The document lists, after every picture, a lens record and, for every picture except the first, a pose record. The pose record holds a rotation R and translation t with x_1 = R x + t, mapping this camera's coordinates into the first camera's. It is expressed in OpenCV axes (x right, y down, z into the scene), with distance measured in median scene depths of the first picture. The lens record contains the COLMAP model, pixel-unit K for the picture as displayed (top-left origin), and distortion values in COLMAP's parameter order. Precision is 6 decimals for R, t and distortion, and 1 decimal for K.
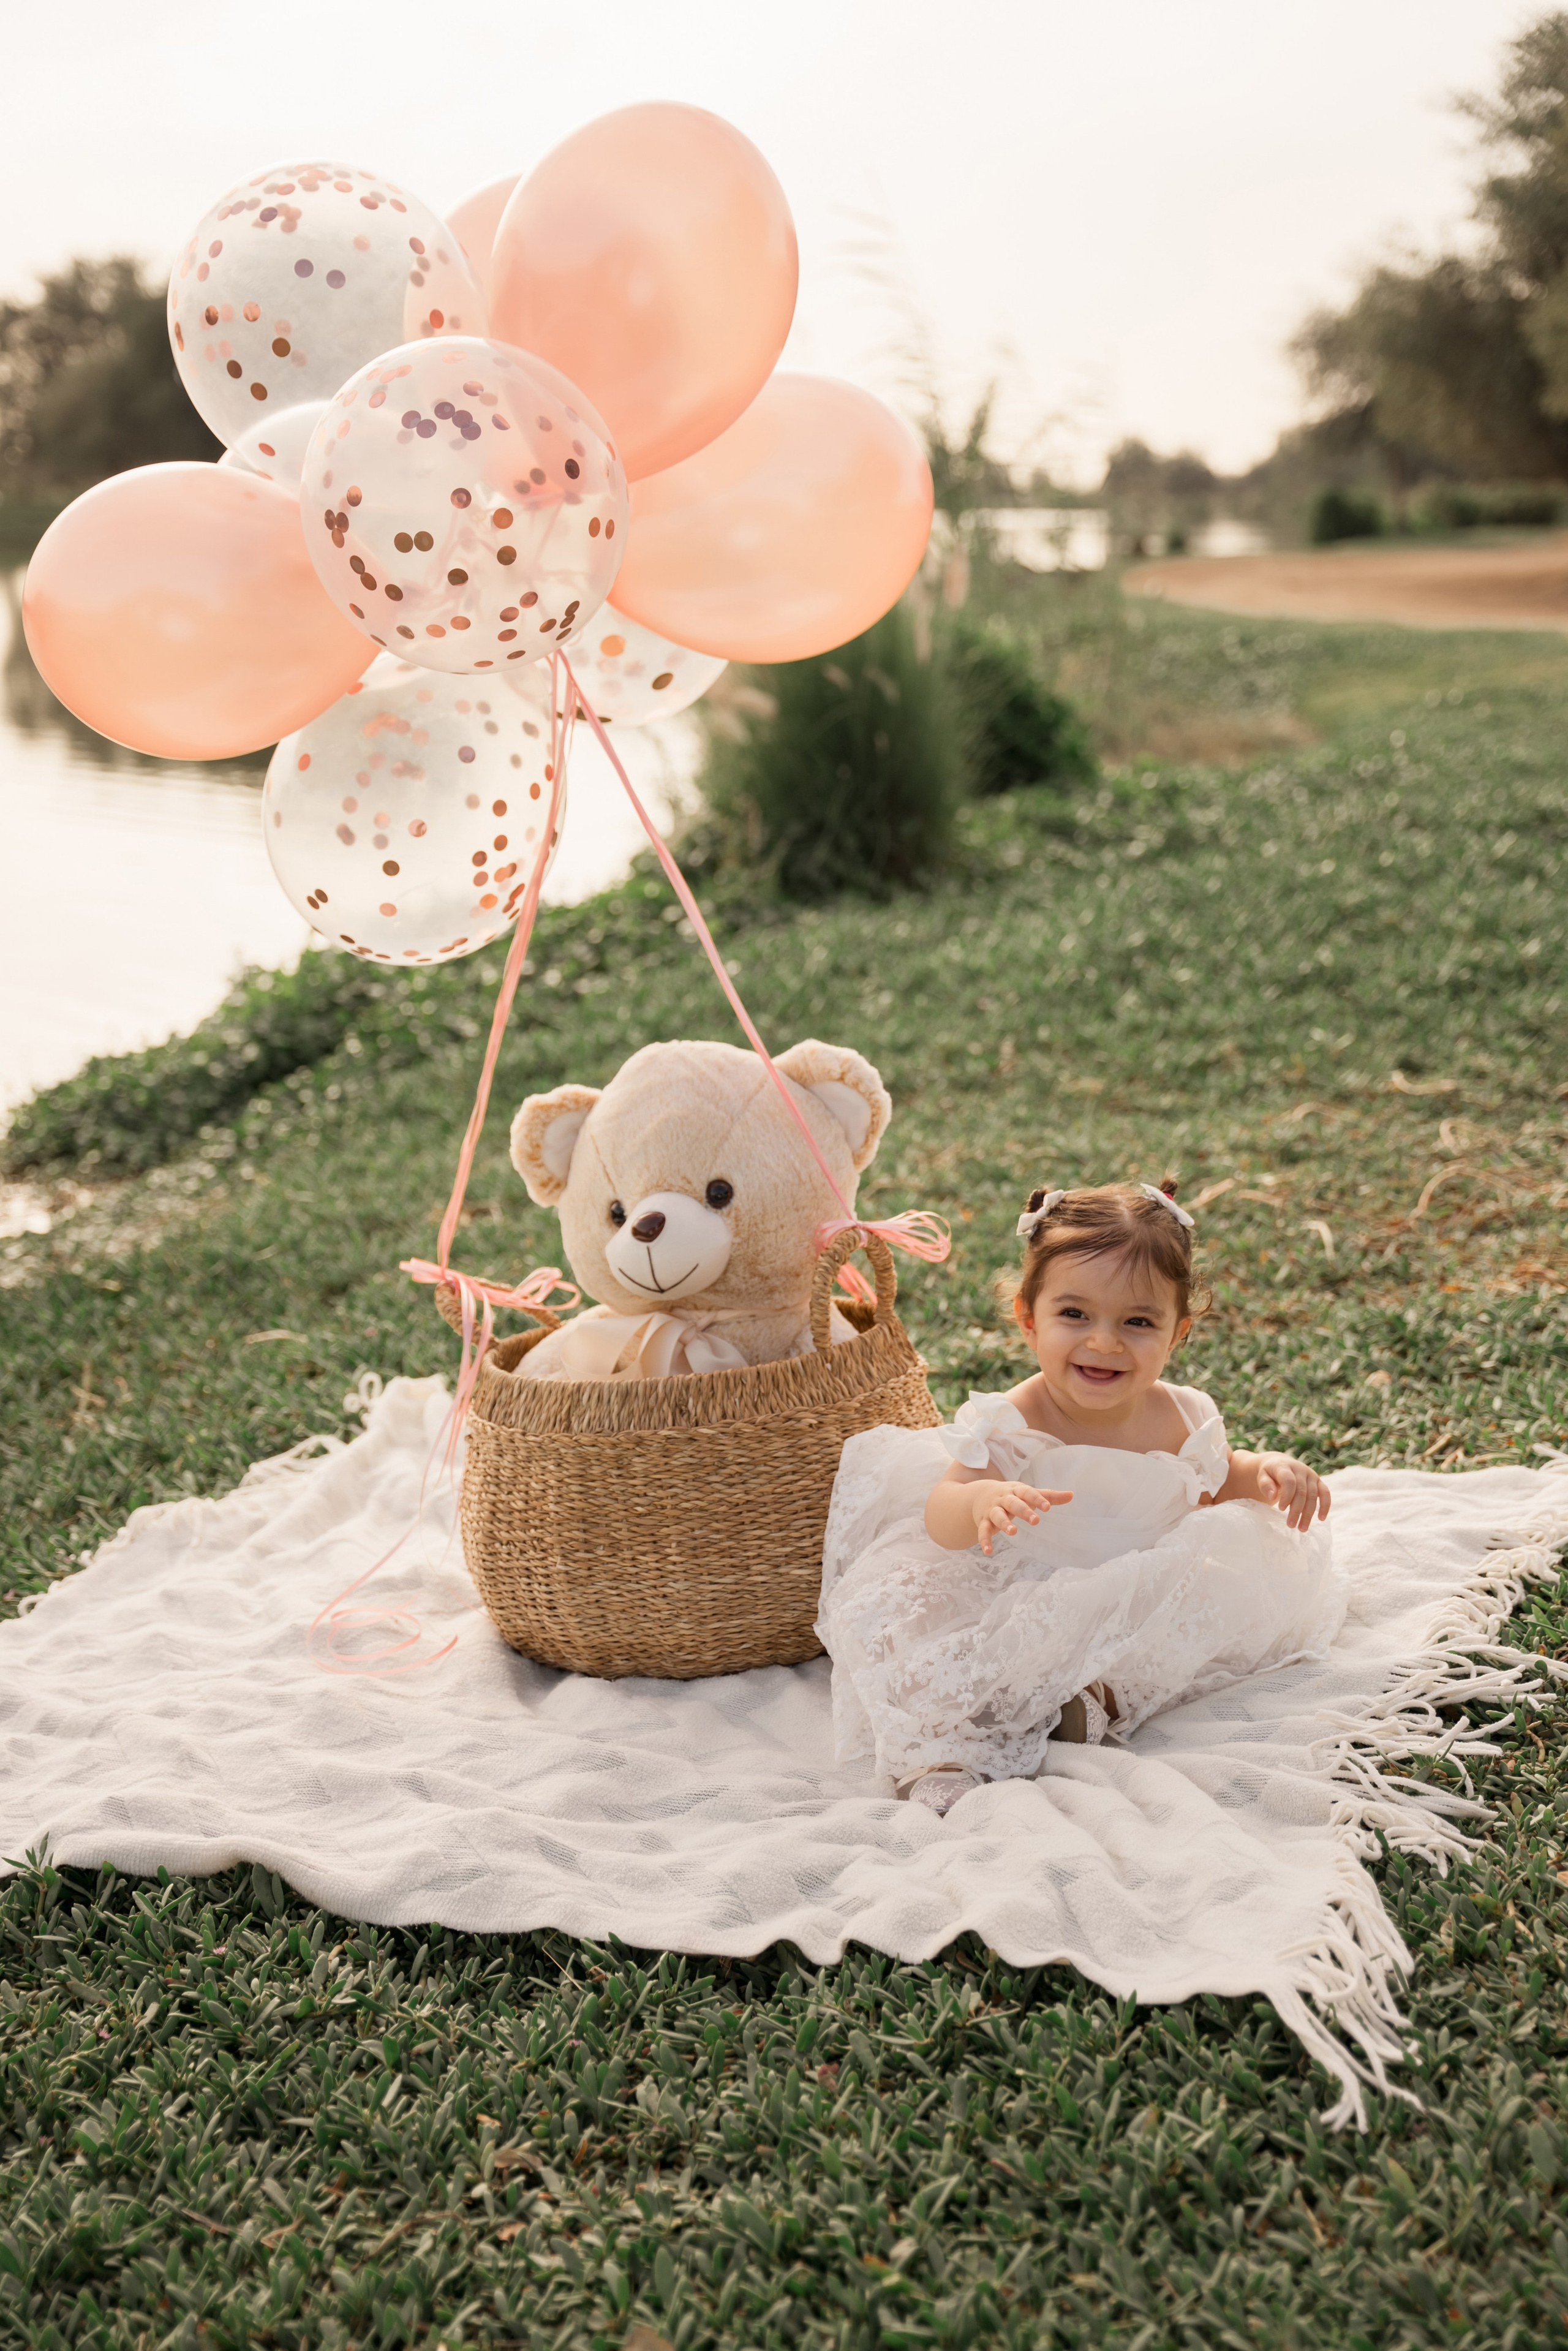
lens RADIAL K [[3114.3, 0, 810.5], [0, 3114.3, 1166.2], [0, 0, 1]] dist [0.099976, -0.005252]
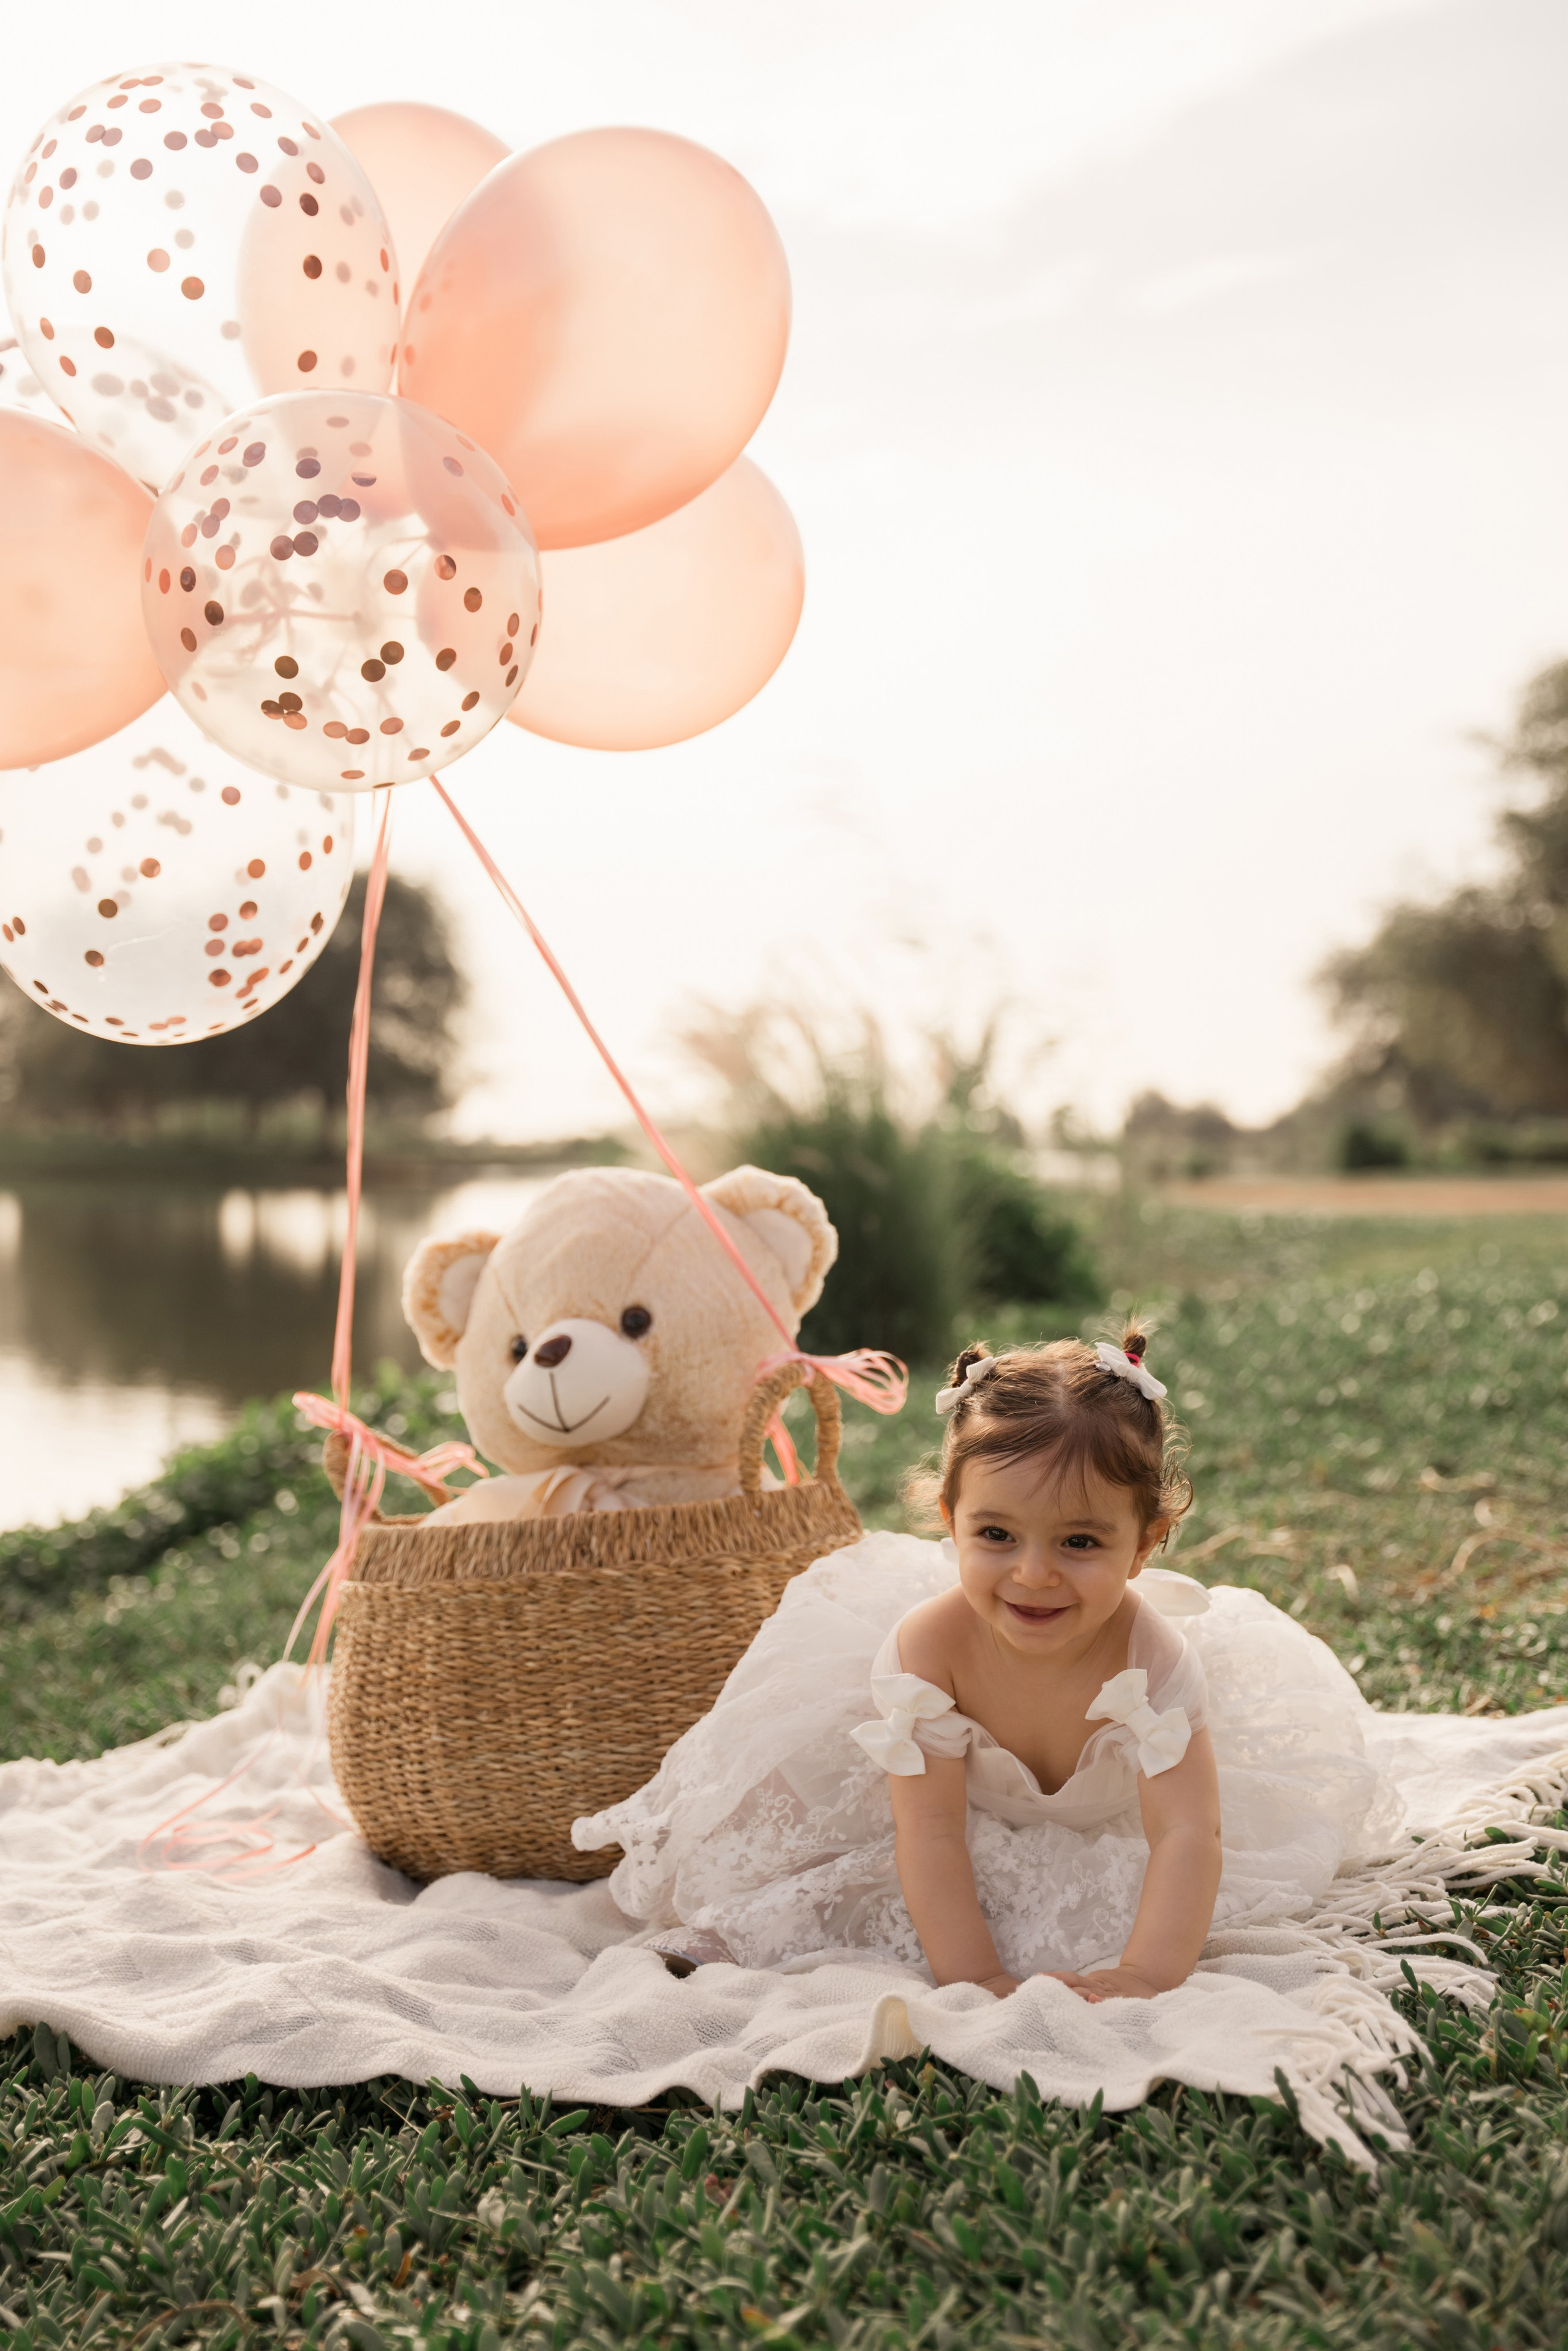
lens RADIAL K [[3309.1, 0, 784.0], [0, 3309.1, 1175.5], [0, 0, 1]] dist [0.004266, 0.655839]
pose [[0.999887, 0.009882, -0.011341, 0.014495], [-0.012004, 0.978532, -0.205745, 0.102888], [0.009064, 0.205858, 0.978540, 0.056318]]
